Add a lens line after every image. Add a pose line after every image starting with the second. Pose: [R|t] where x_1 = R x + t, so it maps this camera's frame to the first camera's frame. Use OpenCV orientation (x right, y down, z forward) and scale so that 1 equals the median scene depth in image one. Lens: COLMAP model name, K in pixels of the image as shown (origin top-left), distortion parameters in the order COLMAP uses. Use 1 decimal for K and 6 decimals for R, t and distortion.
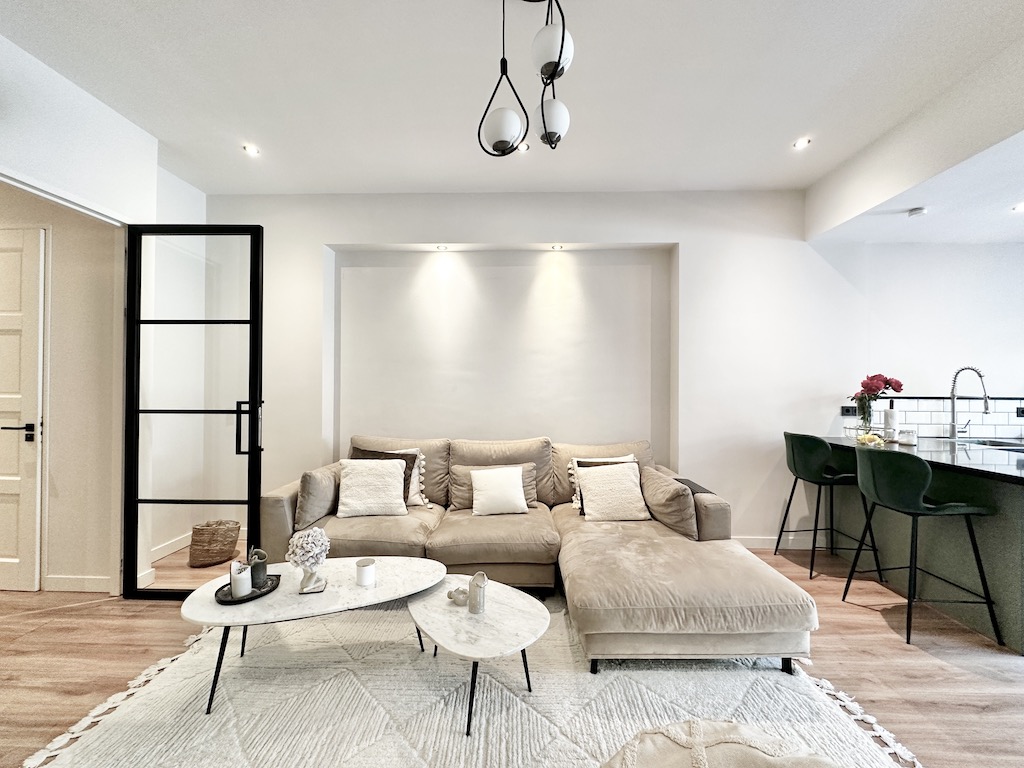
lens RADIAL K [[408.7, 0, 517.0], [0, 408.7, 383.7], [0, 0, 1]] dist [-0.001671, 0.000022]
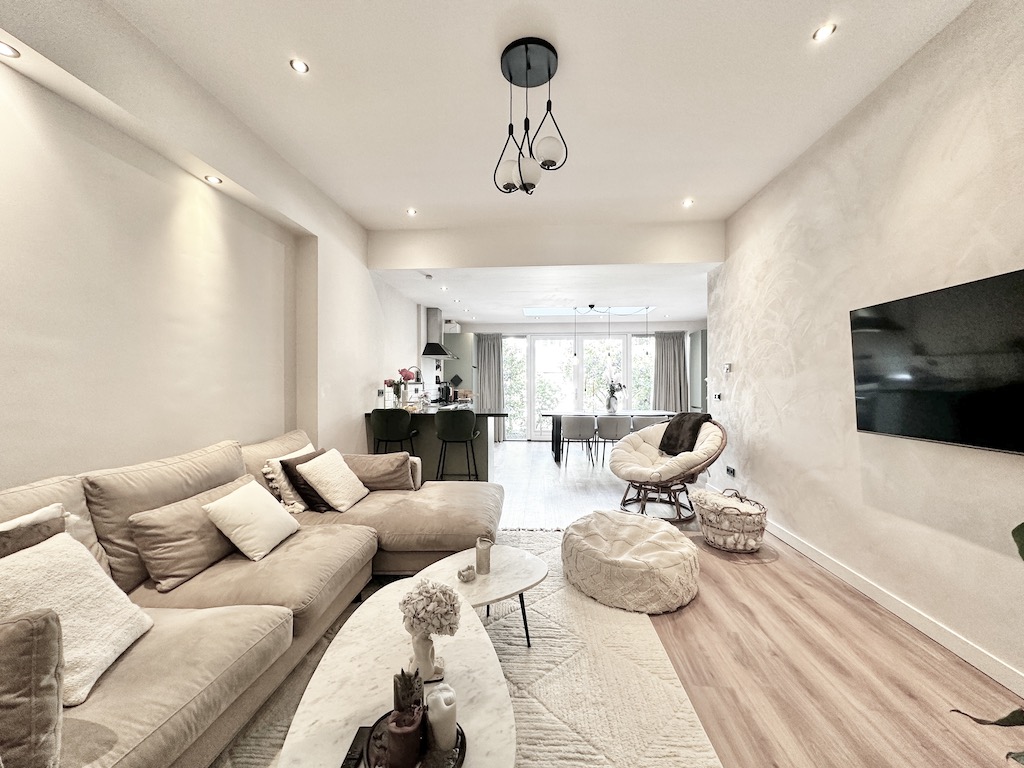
lens RADIAL K [[408.7, 0, 522.0], [0, 408.7, 381.2], [0, 0, 1]] dist [-0.001671, 0.000022]
pose [[0.034359, 0.000168, 0.999410, -0.668987], [-0.013741, 0.999906, 0.000305, 0.017126], [-0.999315, -0.013743, 0.034358, 0.469566]]
